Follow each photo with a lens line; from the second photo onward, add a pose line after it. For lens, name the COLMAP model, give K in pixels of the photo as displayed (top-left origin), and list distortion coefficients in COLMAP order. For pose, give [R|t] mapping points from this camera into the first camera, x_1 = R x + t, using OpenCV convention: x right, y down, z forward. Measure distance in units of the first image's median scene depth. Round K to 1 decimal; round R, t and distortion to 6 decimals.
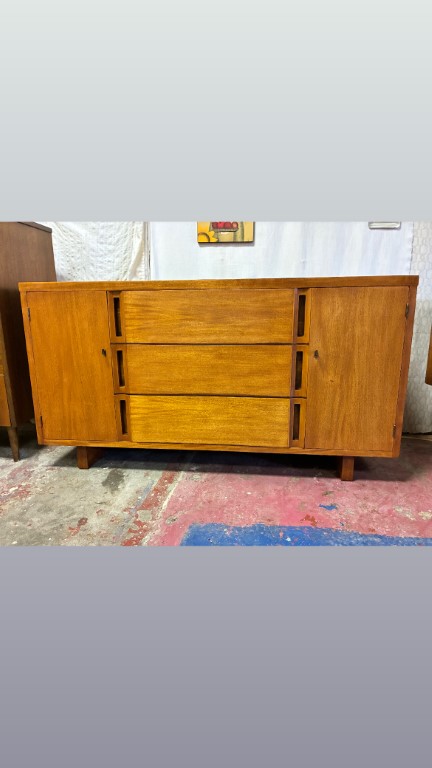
lens RADIAL K [[333.8, 0, 217.9], [0, 333.8, 381.1], [0, 0, 1]] dist [0.012063, -0.001220]
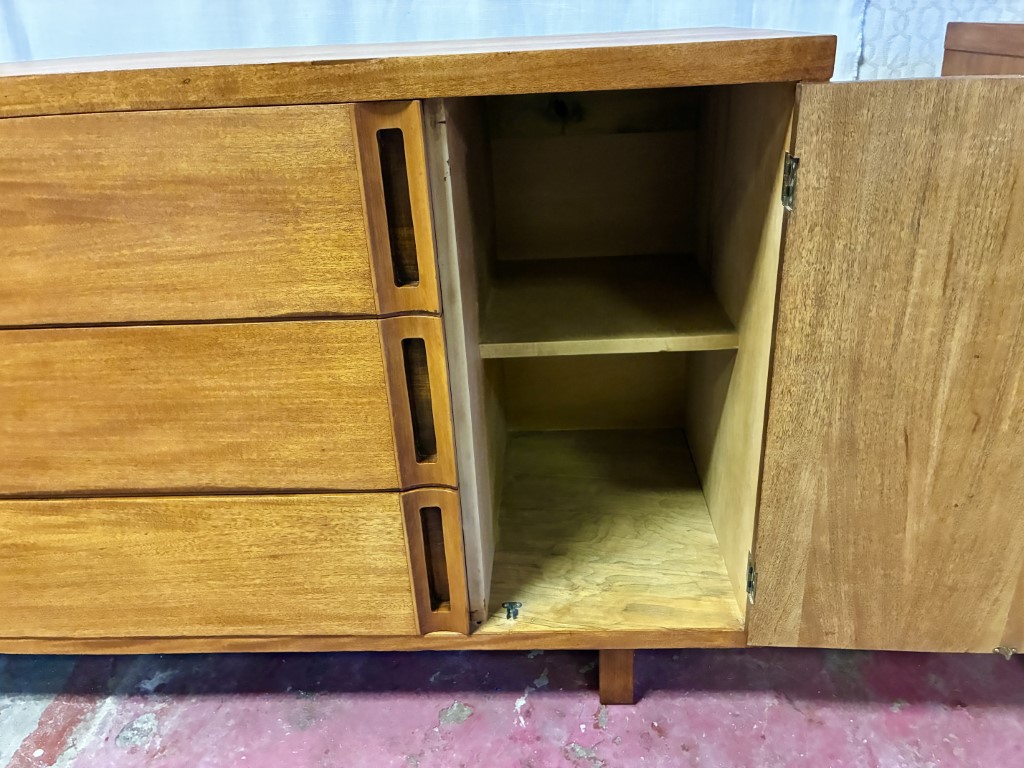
lens RADIAL K [[791.1, 0, 521.2], [0, 791.1, 376.3], [0, 0, 1]] dist [0.043827, -0.060338]
pose [[0.997792, -0.056487, 0.034925, 0.305971], [0.047525, 0.974655, 0.218606, -0.193625], [-0.046388, -0.216463, 0.975188, 0.359370]]
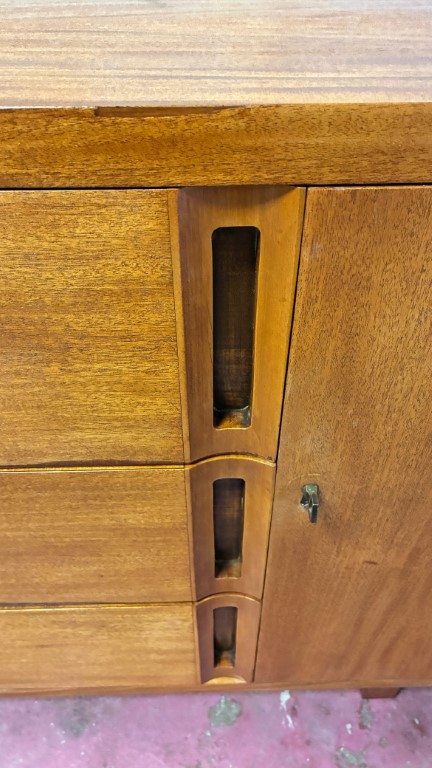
lens RADIAL K [[590.9, 0, 213.0], [0, 590.9, 371.6], [0, 0, 1]] dist [0.014841, -0.026806]
pose [[0.993714, -0.073184, 0.084714, 0.209527], [0.018593, 0.854111, 0.519758, -0.317309], [-0.110393, -0.514916, 0.850103, 0.733699]]
